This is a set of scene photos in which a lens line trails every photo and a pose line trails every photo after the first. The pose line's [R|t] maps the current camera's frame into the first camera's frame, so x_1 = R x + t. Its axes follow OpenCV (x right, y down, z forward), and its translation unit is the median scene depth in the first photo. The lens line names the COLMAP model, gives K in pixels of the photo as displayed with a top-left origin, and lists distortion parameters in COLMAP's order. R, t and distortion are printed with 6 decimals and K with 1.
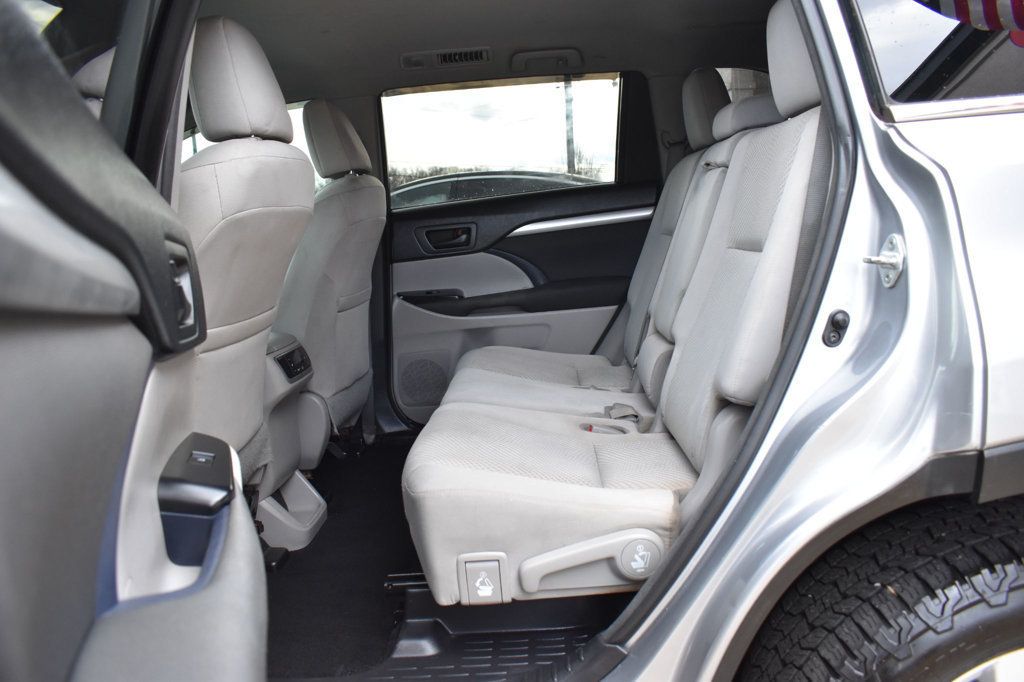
lens RADIAL K [[796.4, 0, 512.8], [0, 796.4, 341.6], [0, 0, 1]] dist [-0.101128, 0.020510]
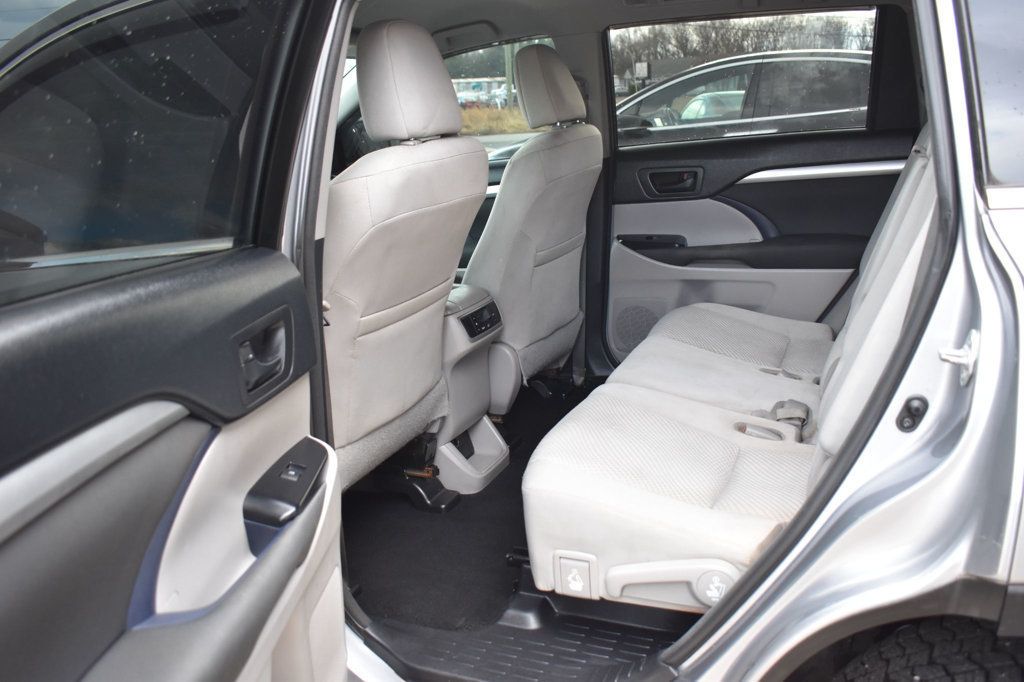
lens RADIAL K [[889.3, 0, 512.8], [0, 889.3, 341.7], [0, 0, 1]] dist [-0.083964, 0.002919]
pose [[0.928889, 0.111815, -0.353077, 0.189662], [-0.059244, 0.985921, 0.156367, -0.137734], [0.365590, -0.124330, 0.922435, -0.077317]]
